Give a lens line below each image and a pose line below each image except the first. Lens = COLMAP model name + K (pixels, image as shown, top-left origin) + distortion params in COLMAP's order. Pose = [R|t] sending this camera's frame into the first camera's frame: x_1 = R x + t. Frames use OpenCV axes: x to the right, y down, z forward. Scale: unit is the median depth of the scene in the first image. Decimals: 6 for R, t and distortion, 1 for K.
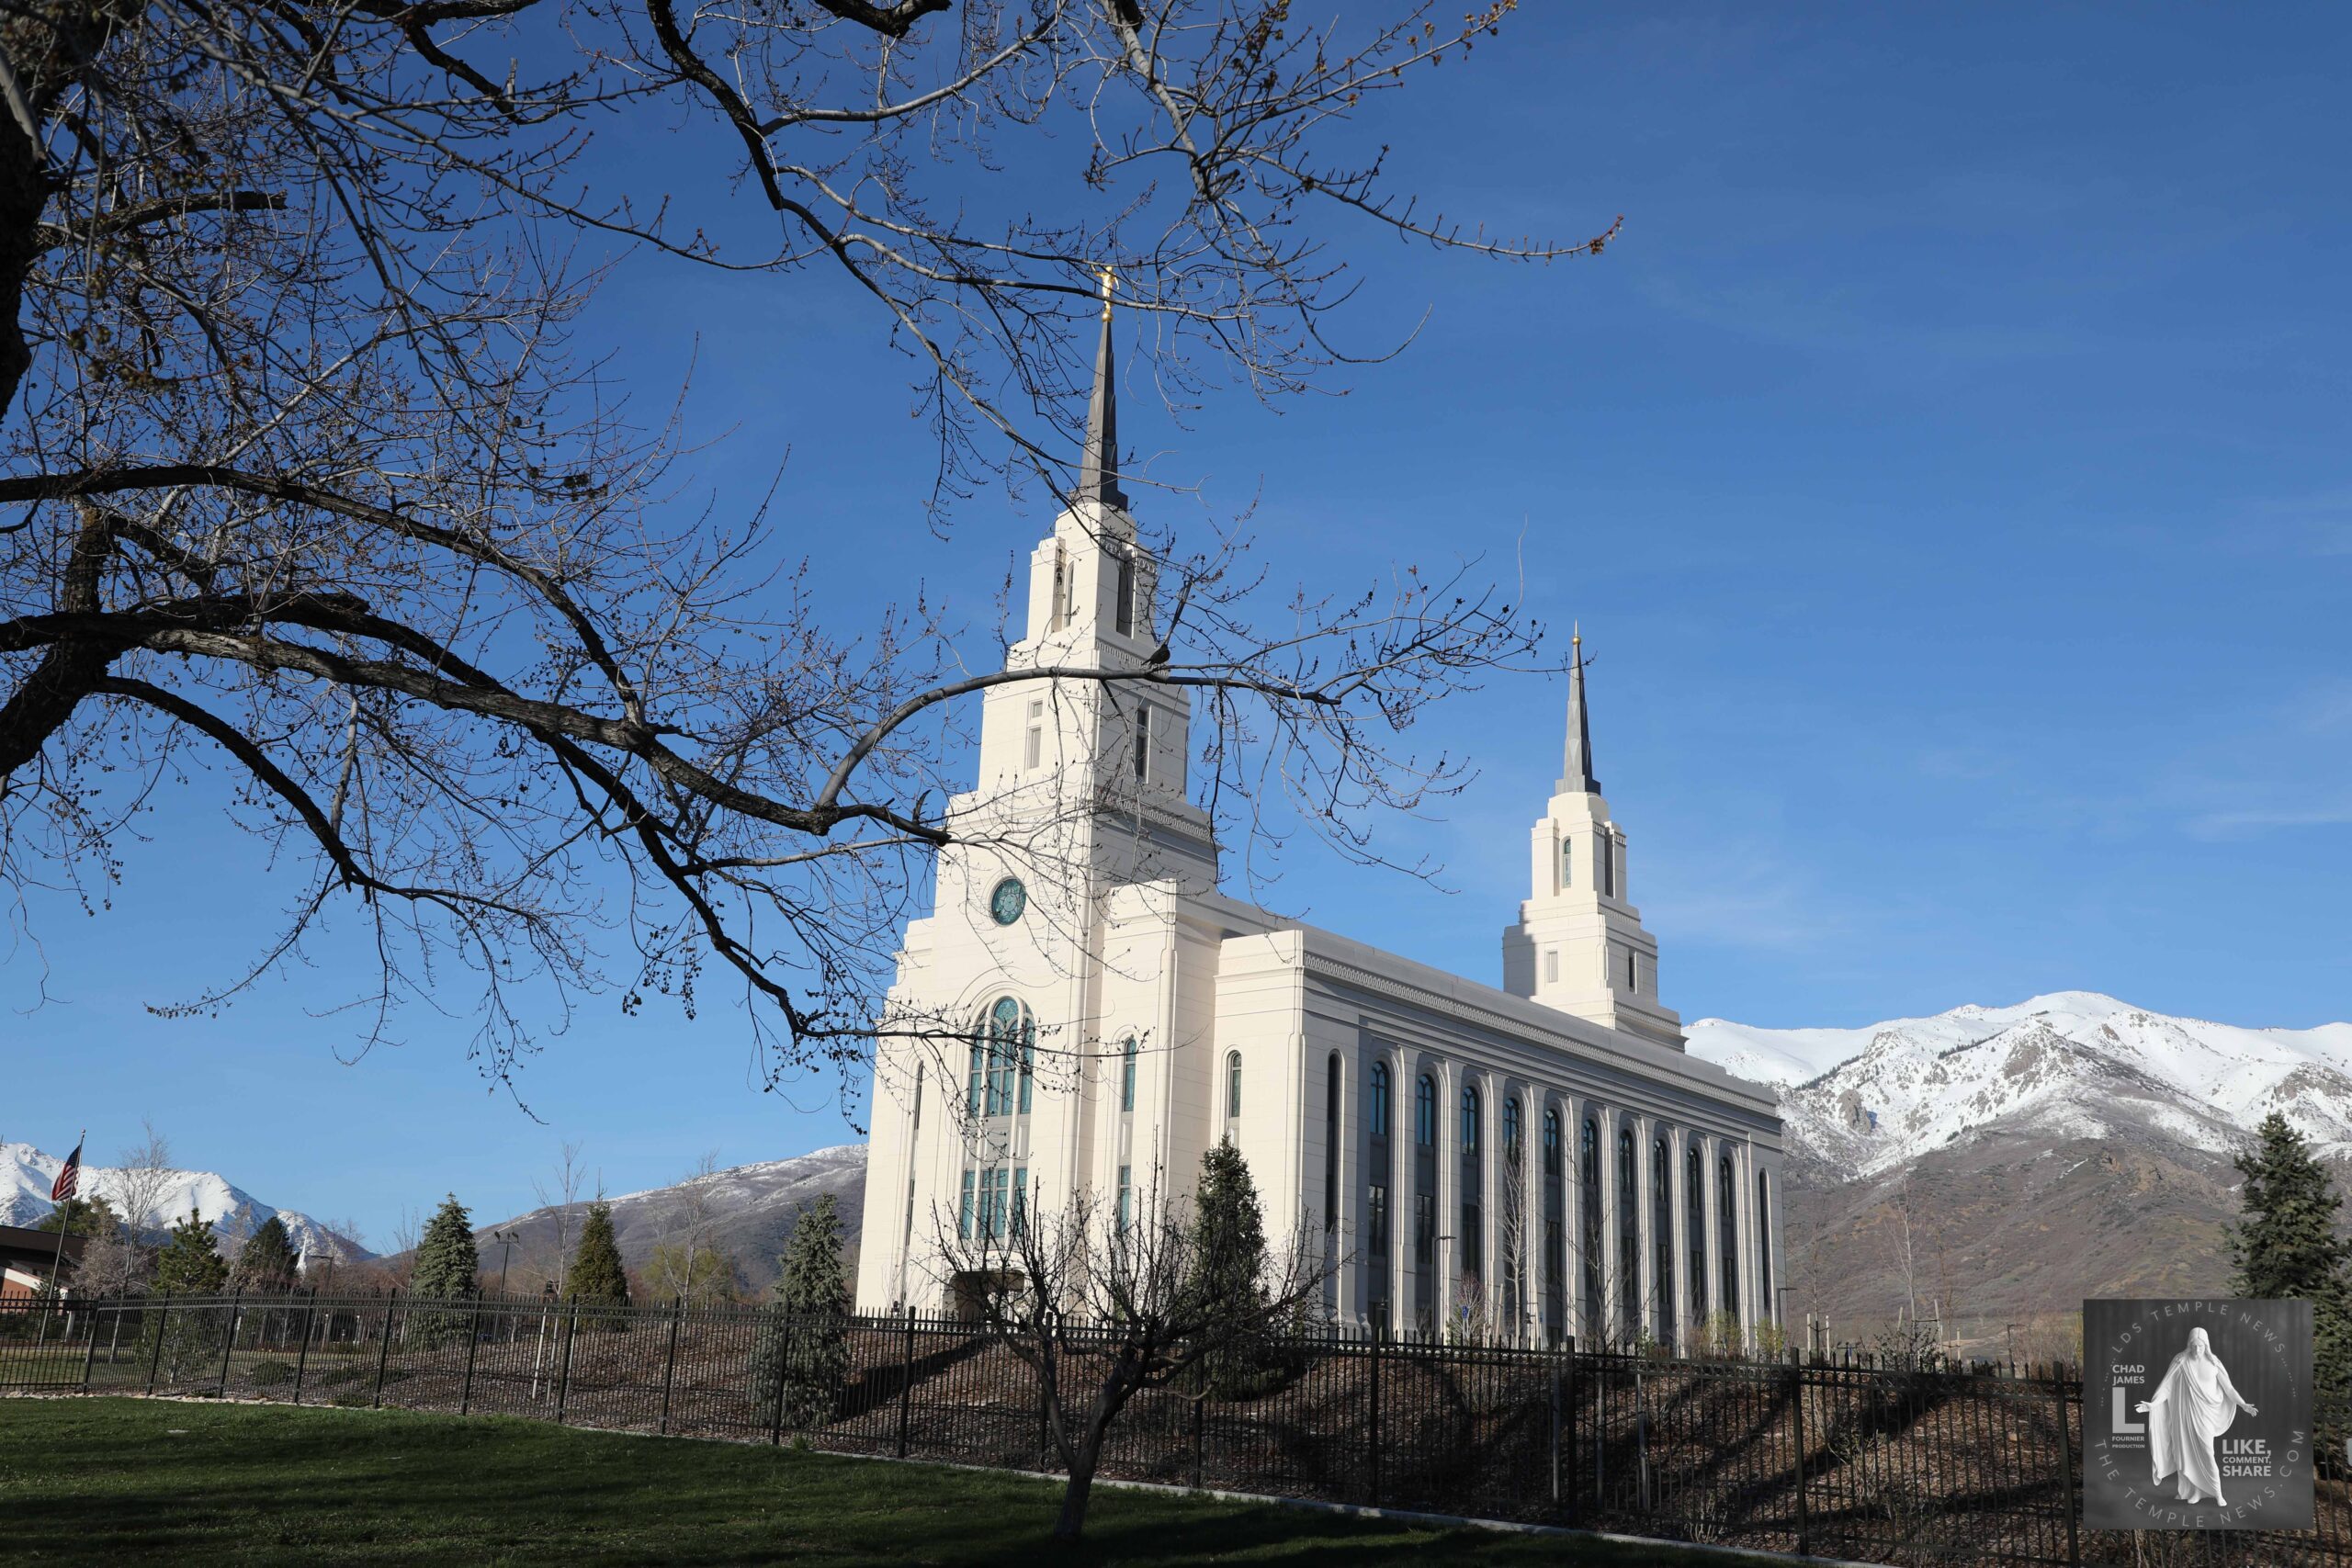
lens RADIAL K [[2235.8, 0, 1179.6], [0, 2235.8, 795.7], [0, 0, 1]] dist [0.032783, 0.065650]
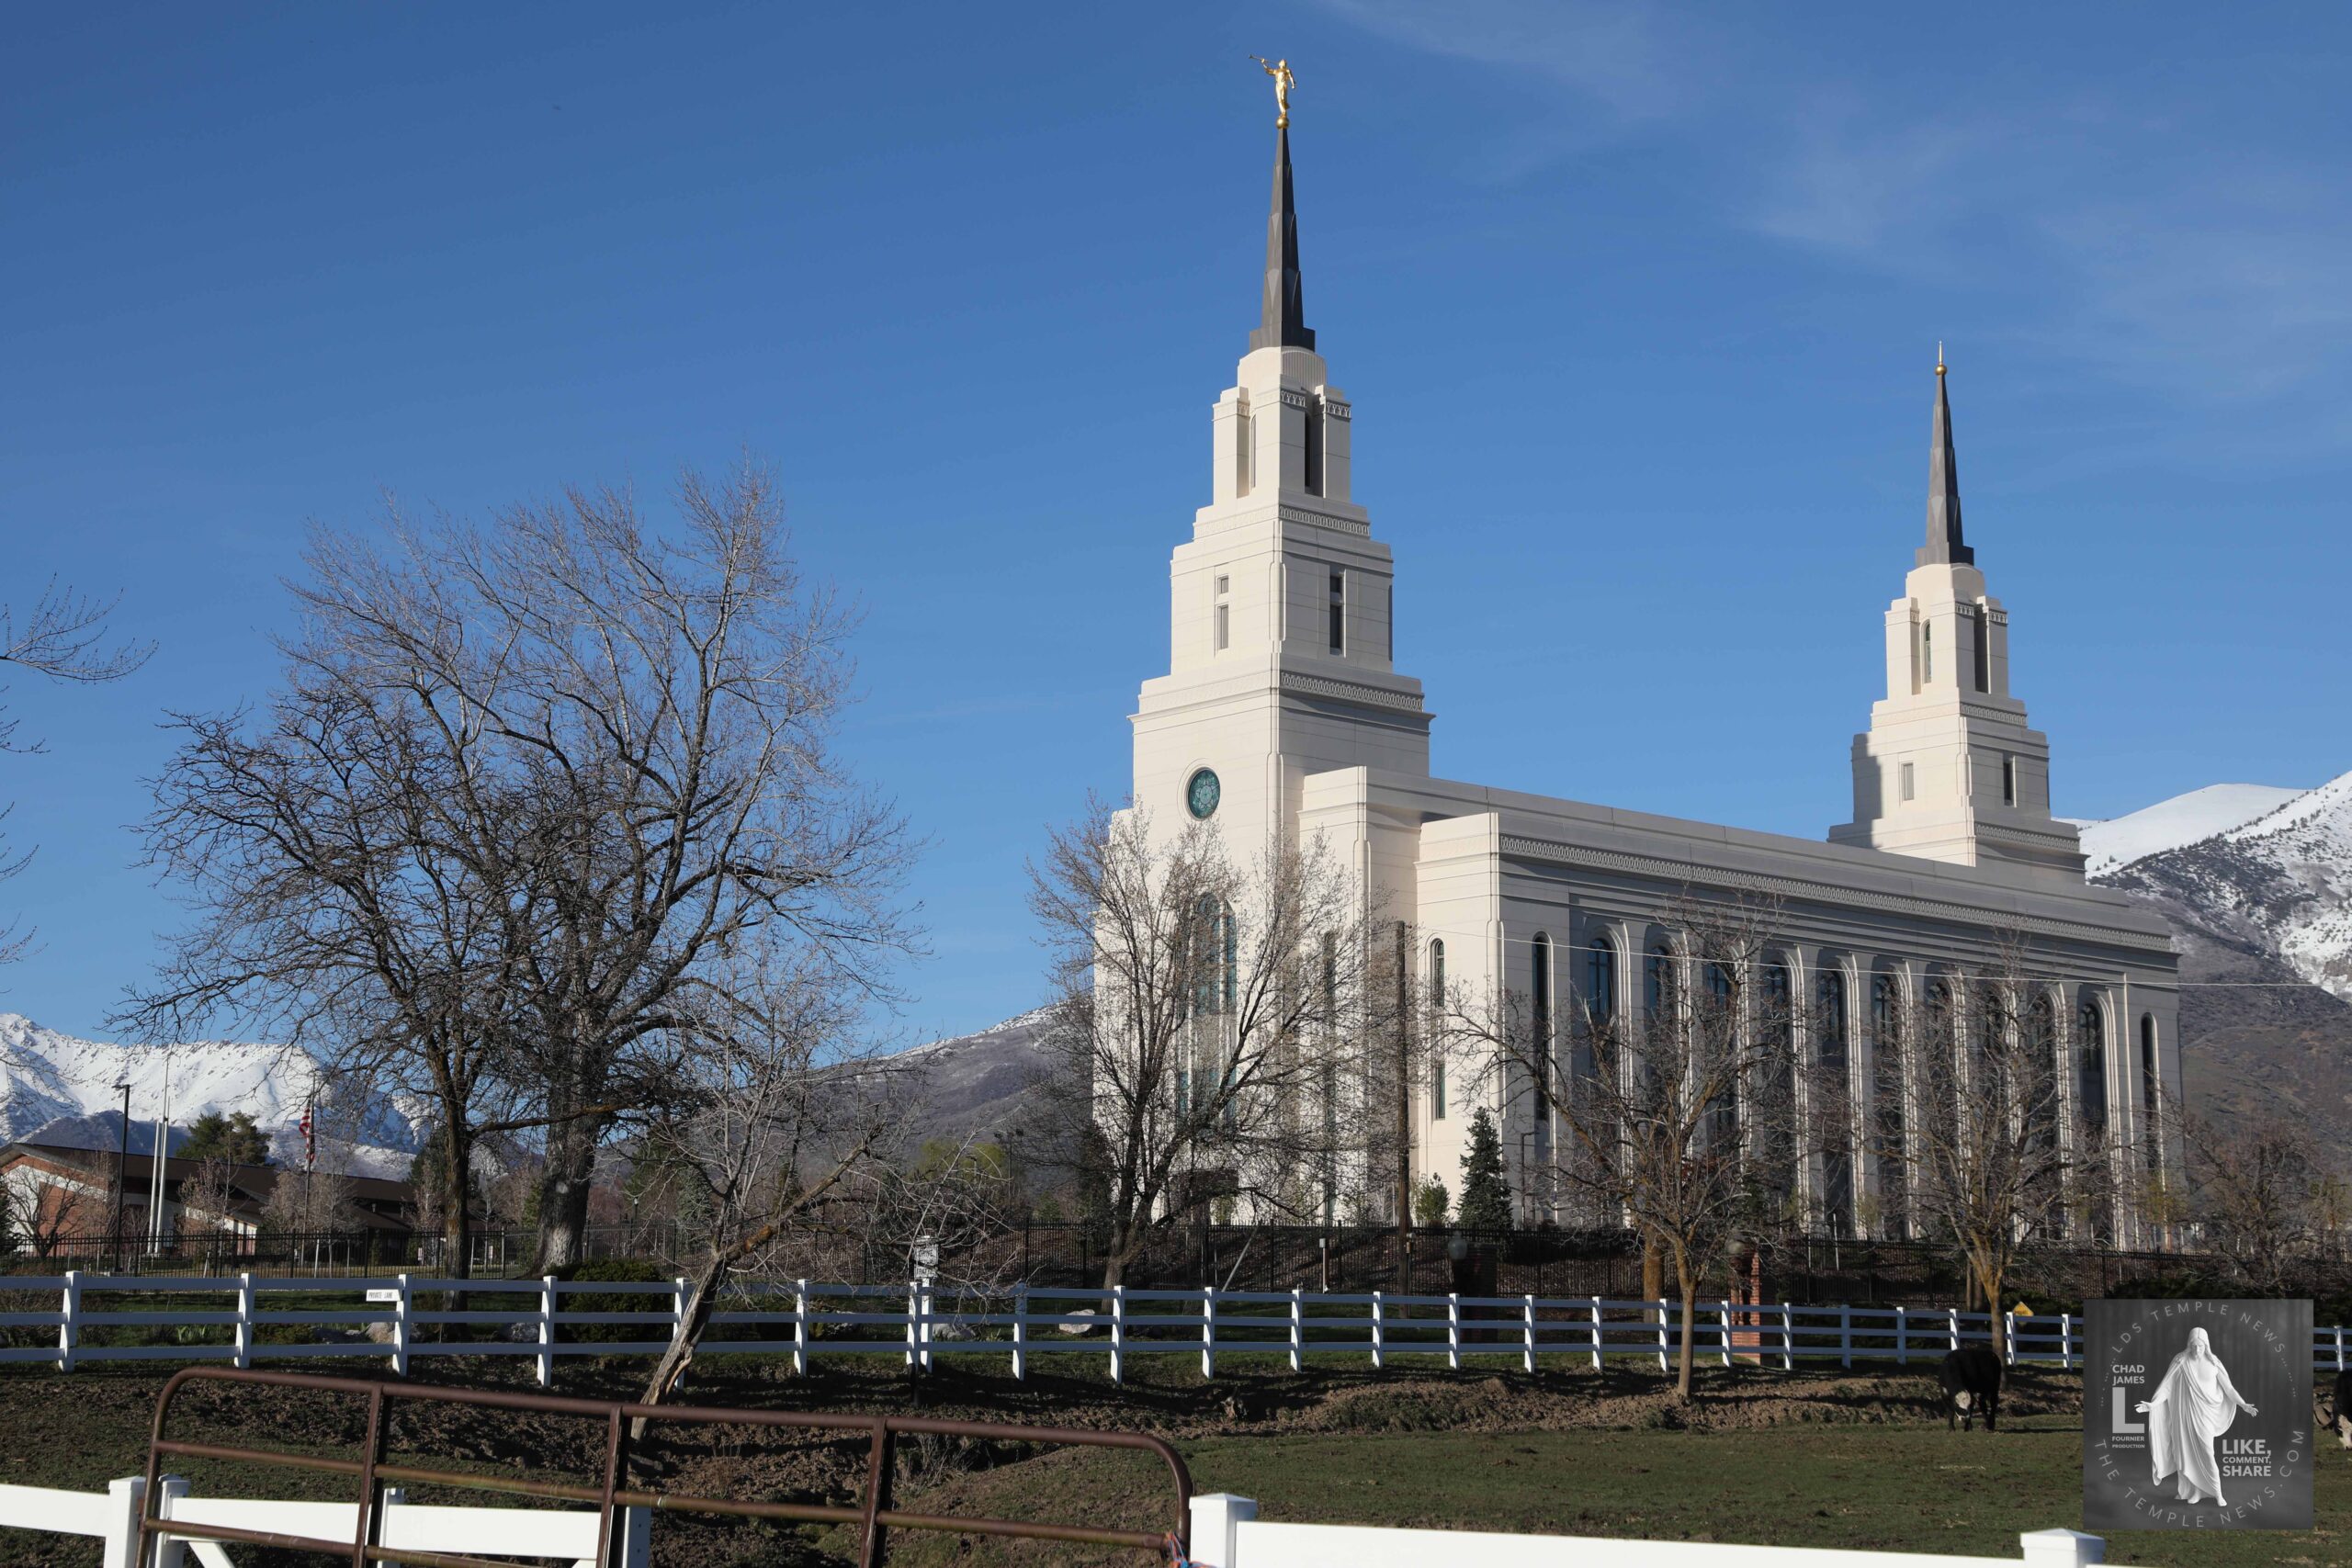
lens RADIAL K [[3730.7, 0, 1155.4], [0, 3730.7, 797.6], [0, 0, 1]] dist [0.250824, 0.160562]
pose [[0.983577, -0.060381, -0.170091, 0.125899], [0.079939, 0.990646, 0.110591, -0.093185], [0.161822, -0.122372, 0.979203, -0.413153]]
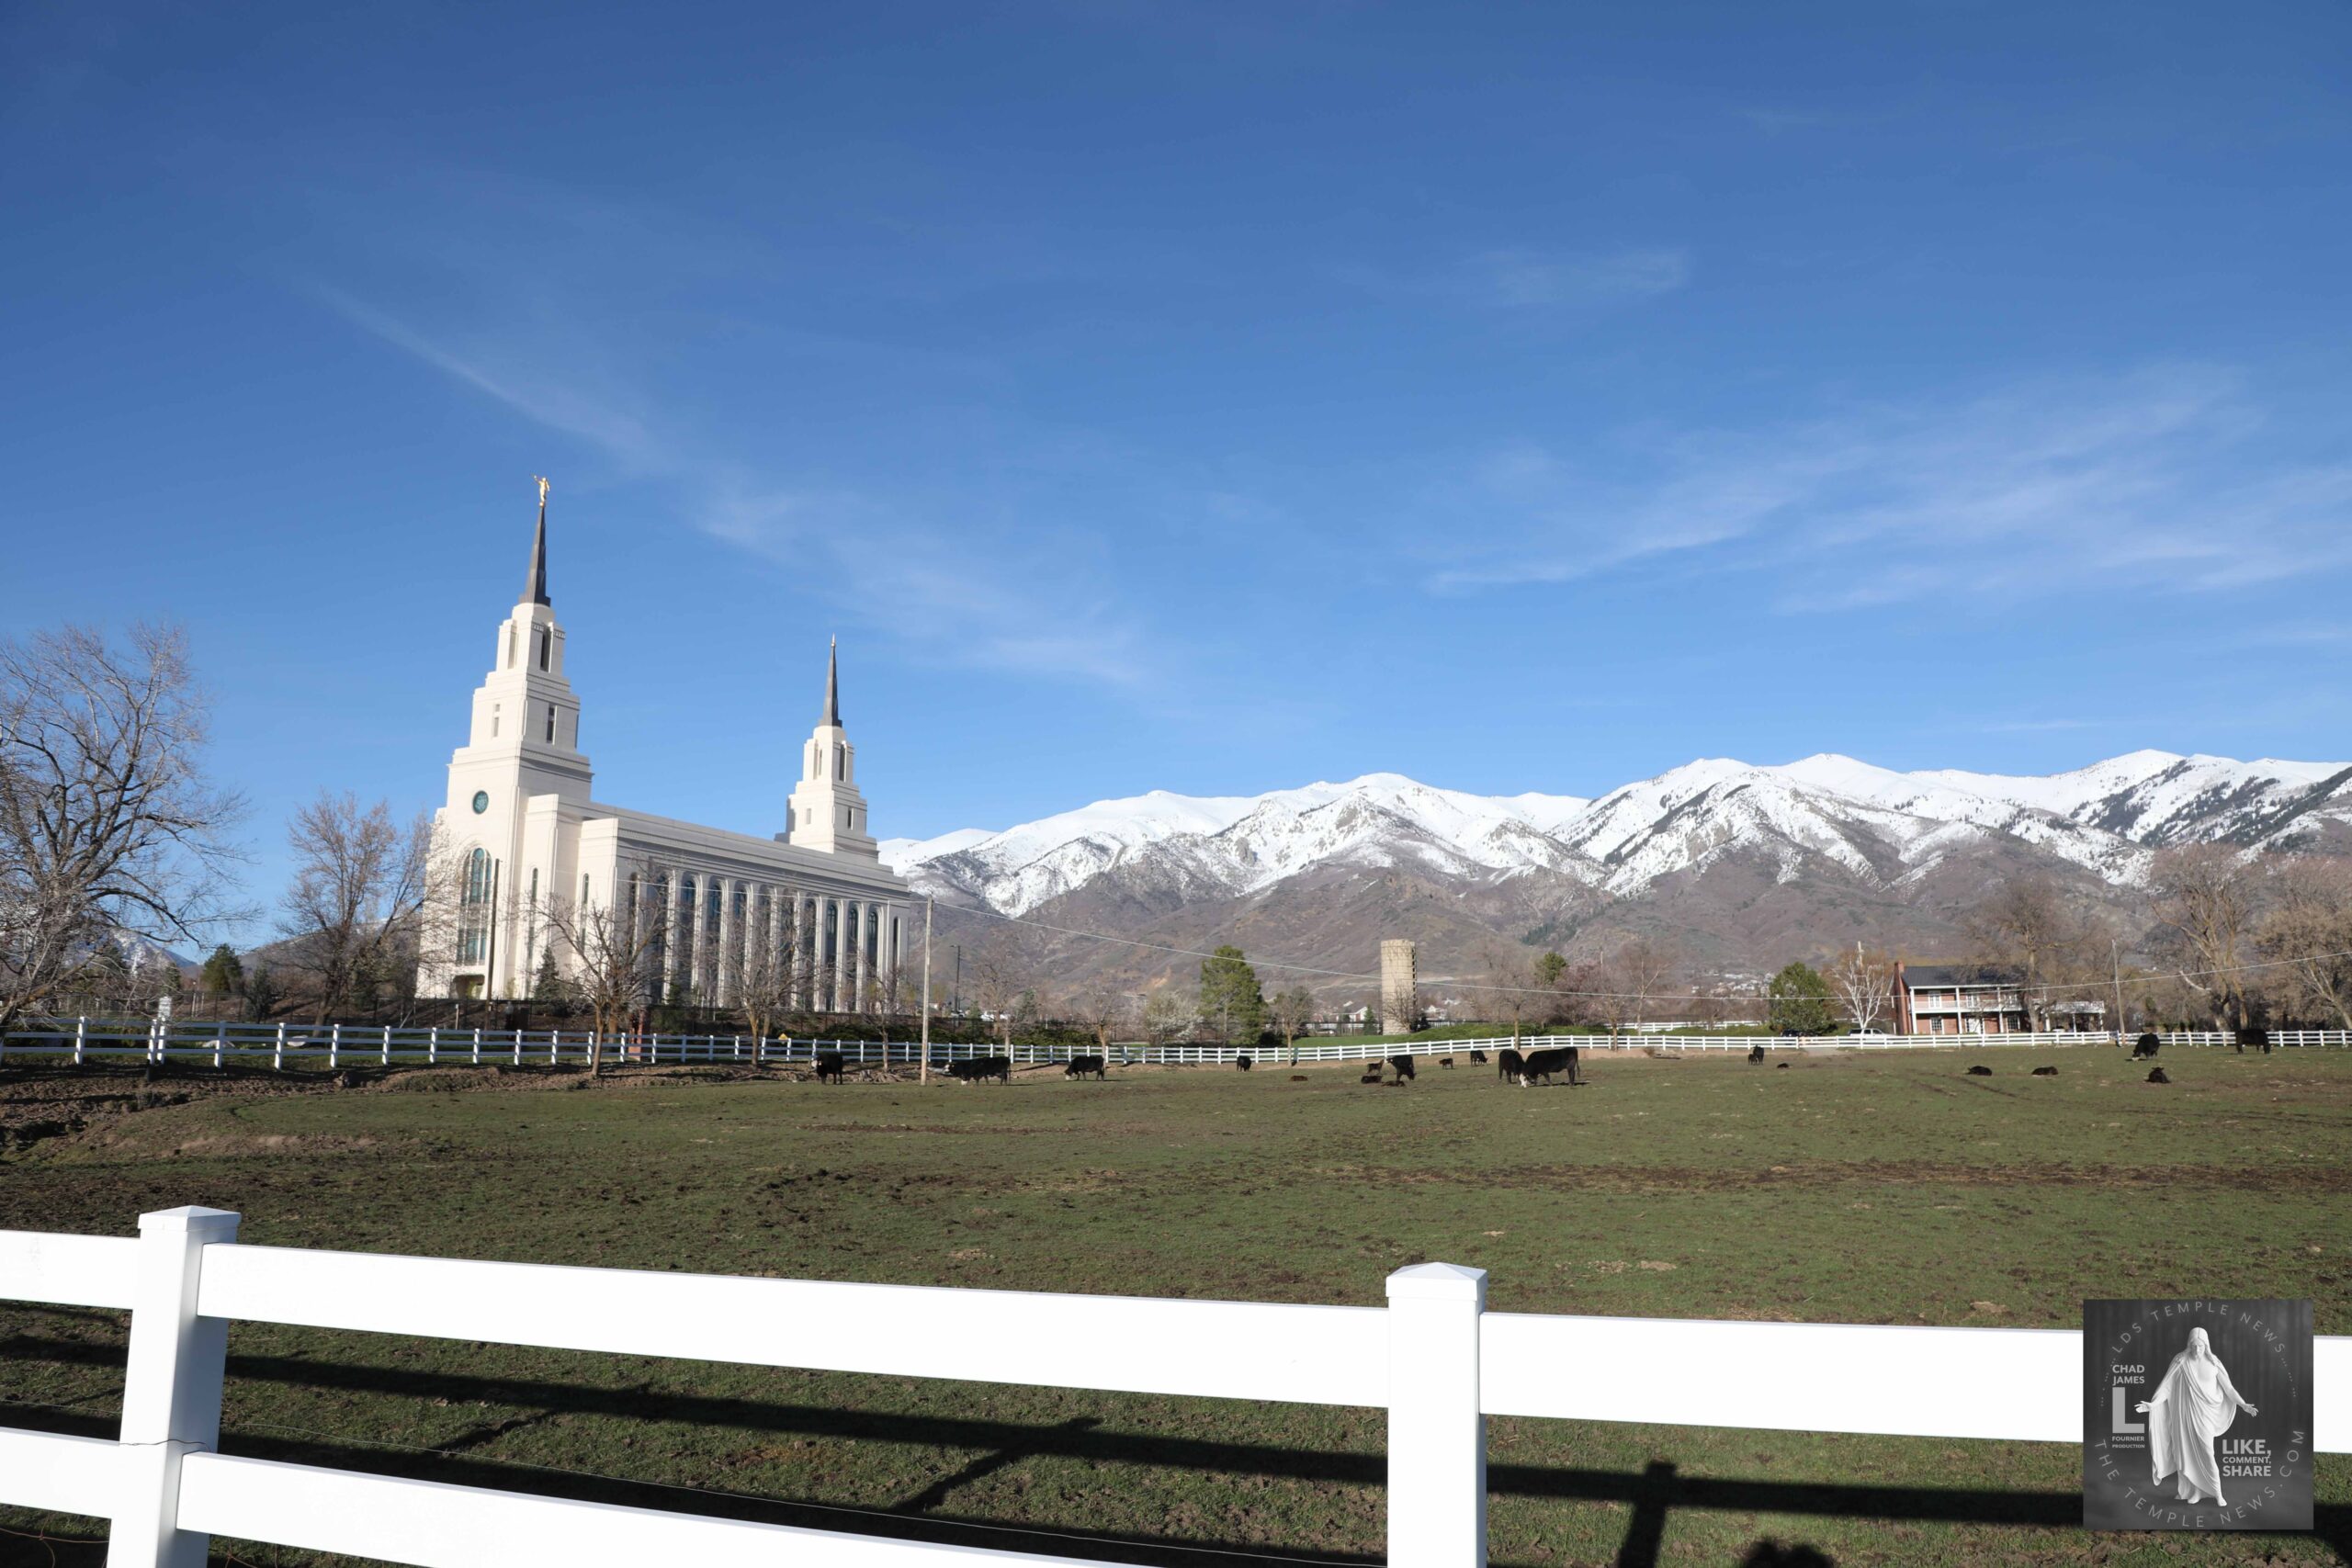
lens RADIAL K [[1566.6, 0, 1186.4], [0, 1566.6, 803.1], [0, 0, 1]] dist [-0.077158, 0.036499]
pose [[0.971615, -0.000695, 0.236565, 0.160447], [-0.025092, 0.994052, 0.105978, -0.087506], [-0.235231, -0.108906, 0.965819, -0.398466]]
